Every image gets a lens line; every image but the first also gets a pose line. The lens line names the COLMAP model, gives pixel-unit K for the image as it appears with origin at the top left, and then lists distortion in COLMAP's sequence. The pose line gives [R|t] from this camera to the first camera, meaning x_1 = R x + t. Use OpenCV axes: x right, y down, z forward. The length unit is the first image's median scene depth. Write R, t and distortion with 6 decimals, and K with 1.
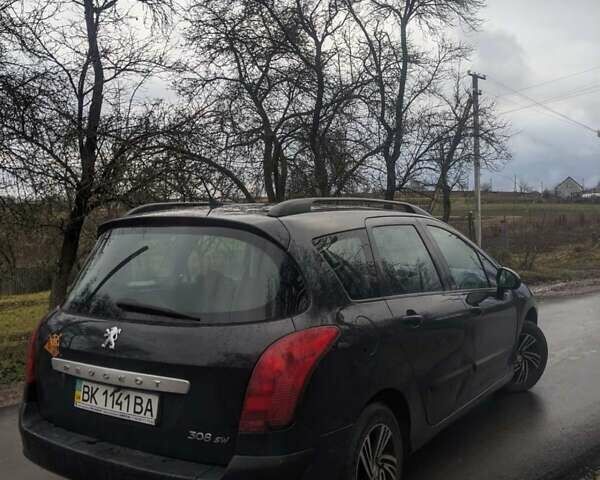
lens RADIAL K [[635.0, 0, 299.0], [0, 635.0, 241.3], [0, 0, 1]] dist [0.023889, 0.000000]
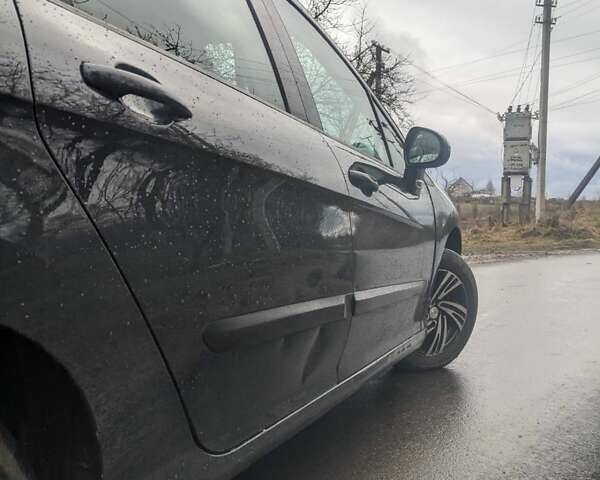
lens RADIAL K [[635.0, 0, 302.3], [0, 635.0, 237.5], [0, 0, 1]] dist [0.023889, 0.000000]
pose [[0.986709, 0.035432, 0.158587, 0.130844], [-0.037103, 0.999283, 0.007591, 0.114502], [-0.158204, -0.013374, 0.987316, 0.440435]]
